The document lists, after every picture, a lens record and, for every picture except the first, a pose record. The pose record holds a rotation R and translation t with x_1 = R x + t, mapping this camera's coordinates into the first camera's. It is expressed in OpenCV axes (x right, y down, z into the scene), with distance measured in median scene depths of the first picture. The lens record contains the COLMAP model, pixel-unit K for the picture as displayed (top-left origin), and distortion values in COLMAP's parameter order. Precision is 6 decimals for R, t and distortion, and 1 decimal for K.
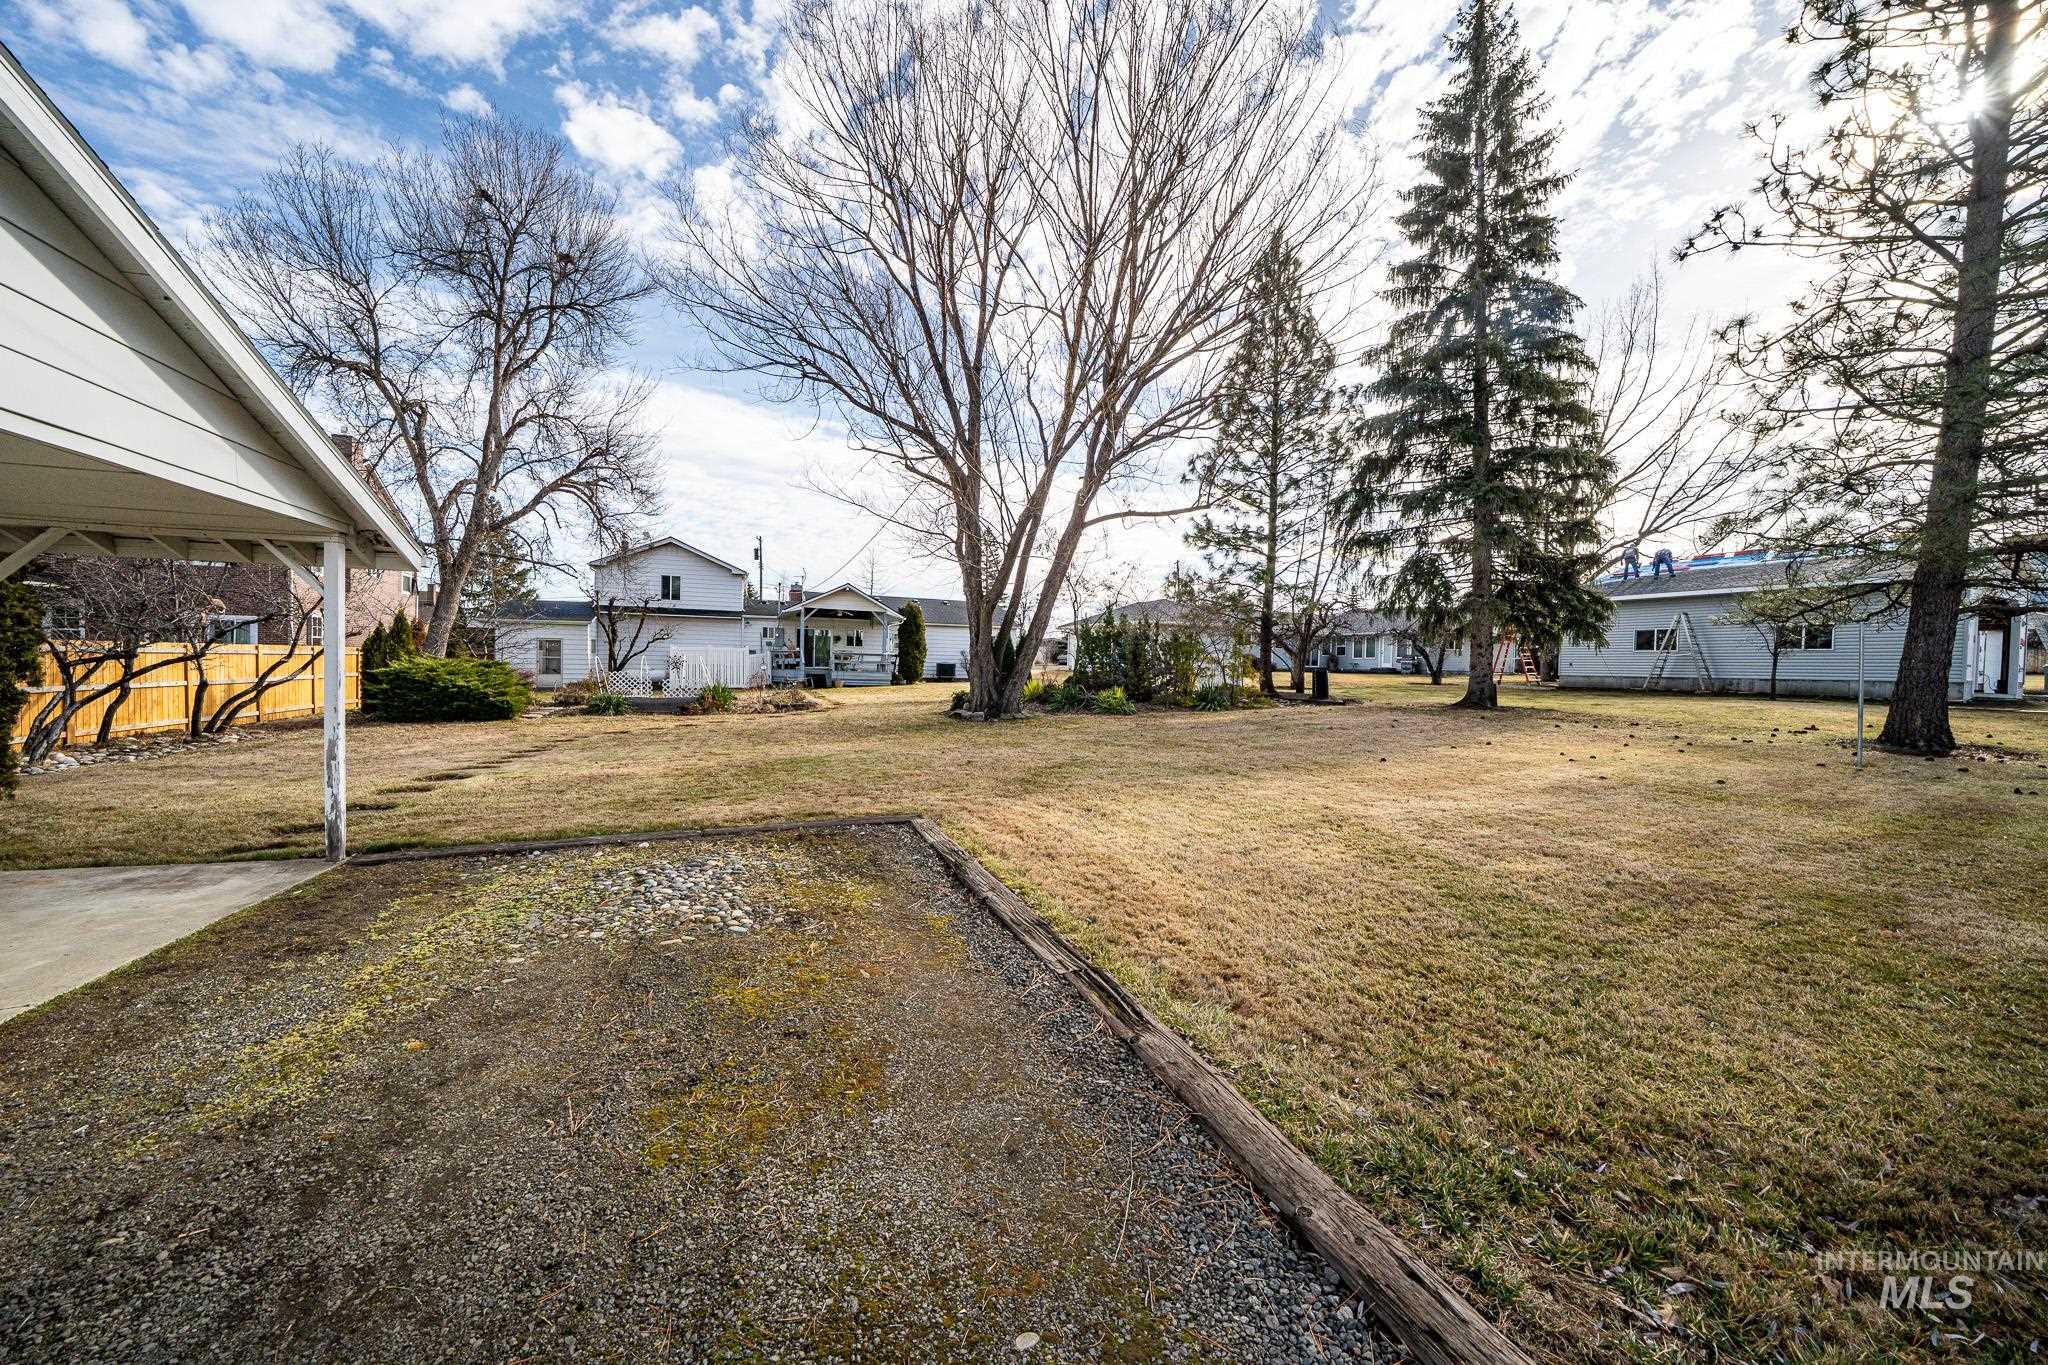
lens RADIAL K [[716.7, 0, 1010.9], [0, 716.7, 686.0], [0, 0, 1]] dist [-0.024096, 0.002269]
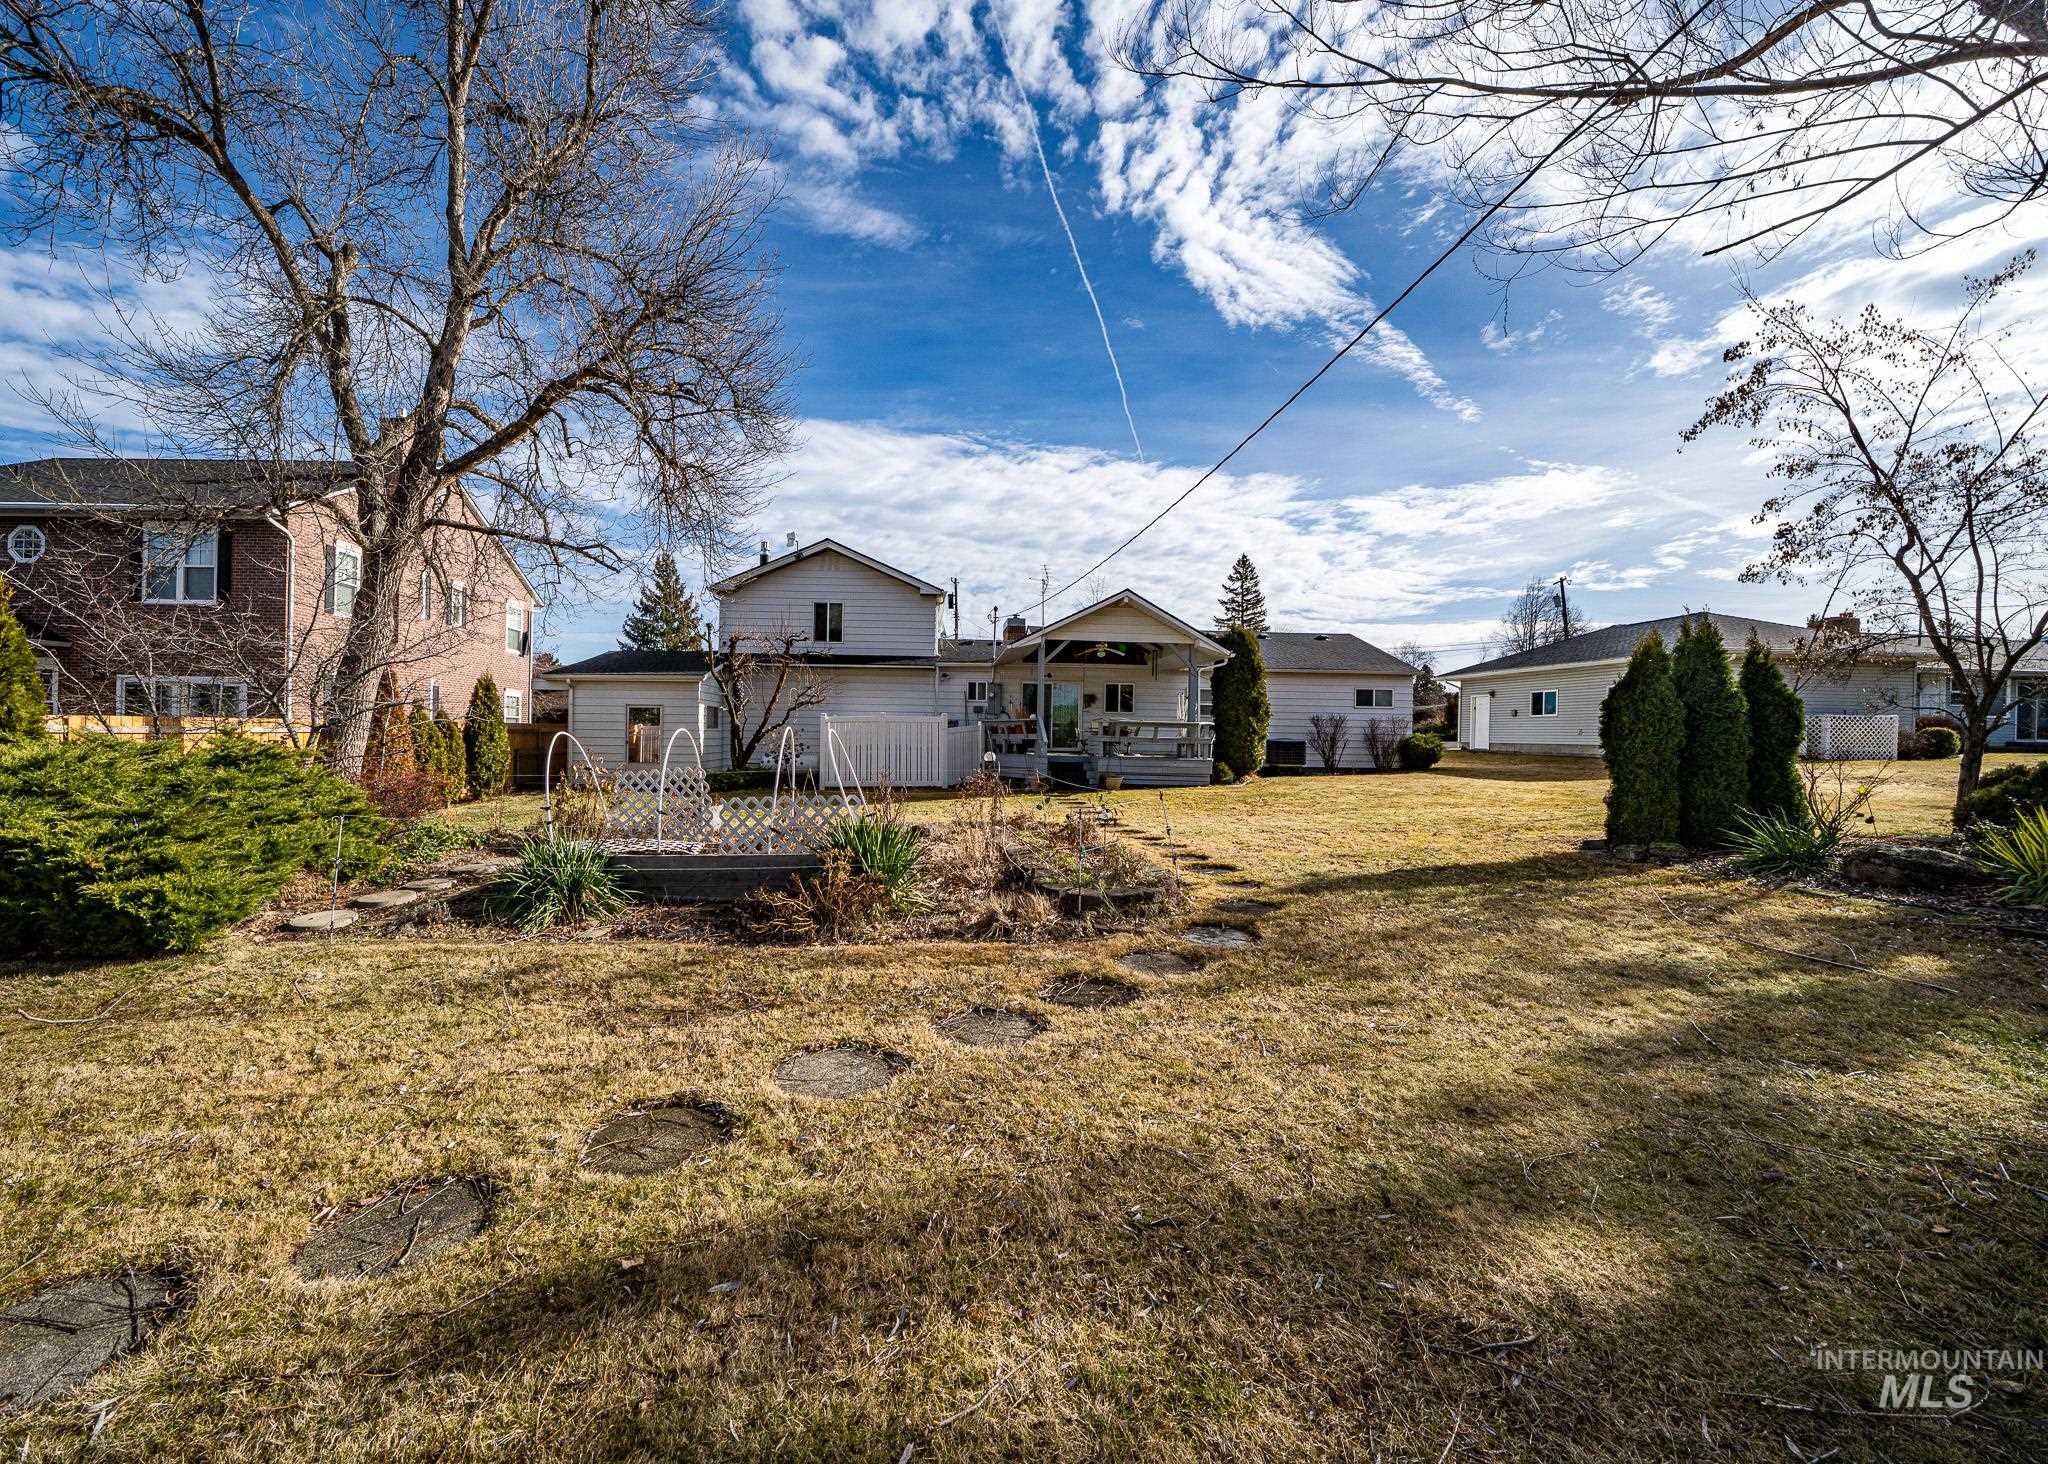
lens RADIAL K [[775.1, 0, 937.8], [0, 775.1, 733.7], [0, 0, 1]] dist [-0.022128, -0.000267]
pose [[0.938727, -0.009838, -0.344521, -0.240837], [-0.003309, 0.999289, -0.037554, -0.023993], [0.344645, 0.036393, 0.938027, 0.625331]]
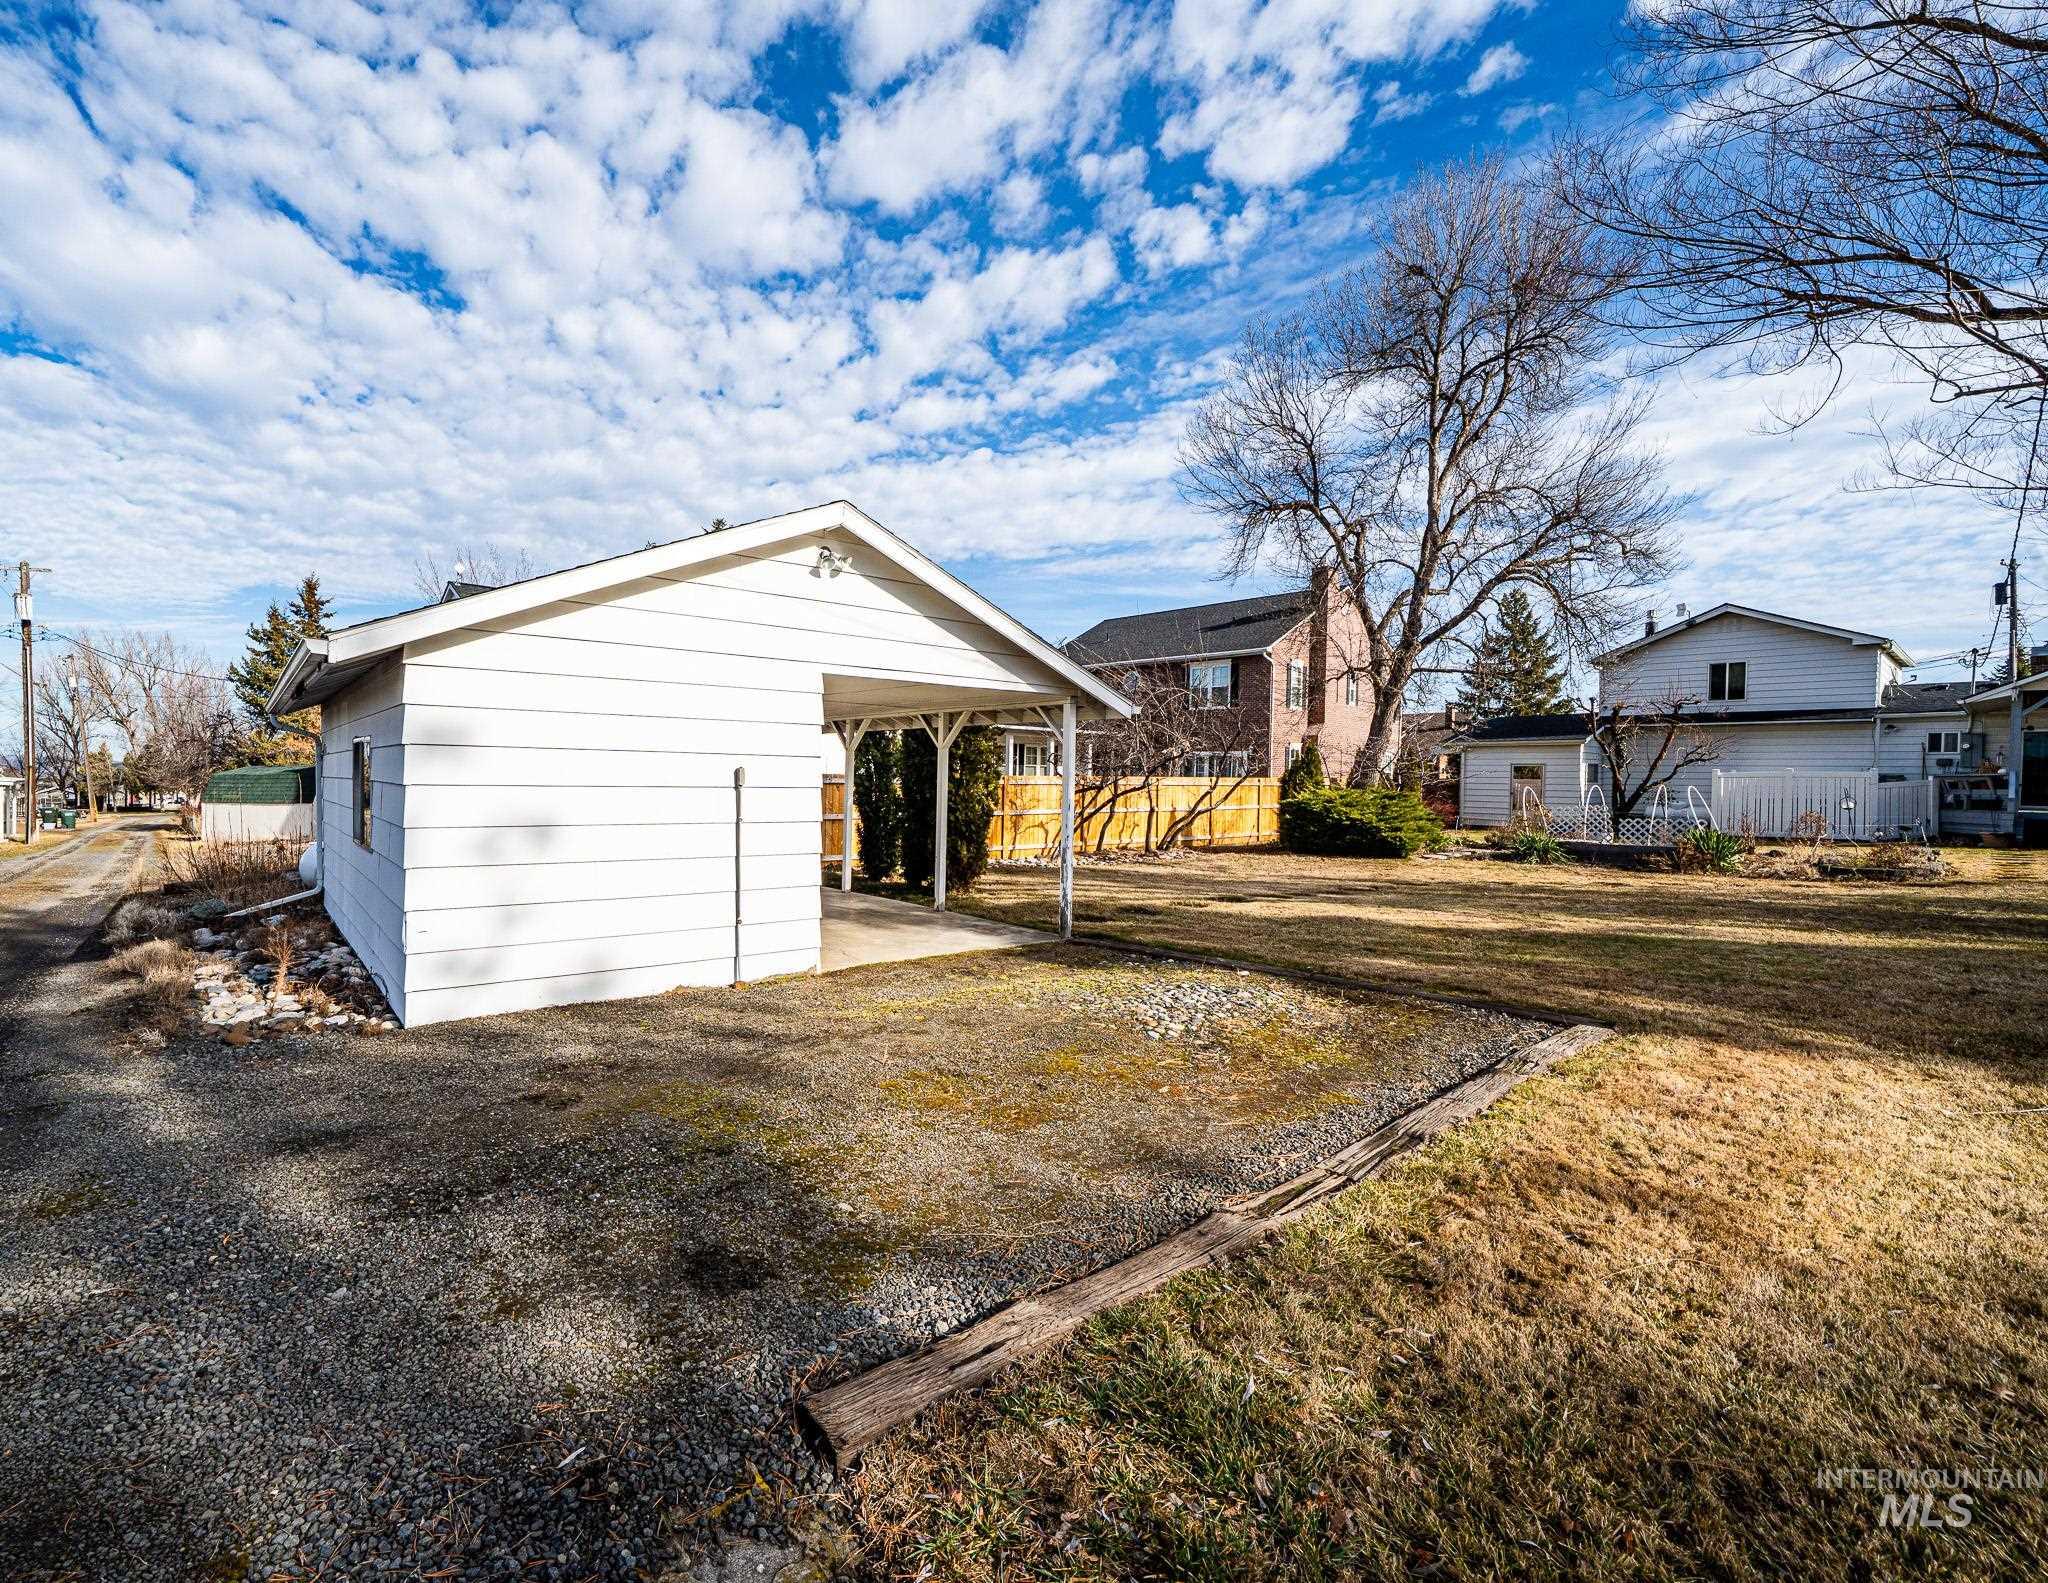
lens RADIAL K [[918.8, 0, 879.1], [0, 918.8, 788.0], [0, 0, 1]] dist [-0.002079, -0.001042]
pose [[0.292949, -0.003737, -0.956121, 0.148753], [-0.036144, 0.999234, -0.014980, -0.000066], [0.955445, 0.038946, 0.292590, 0.030218]]
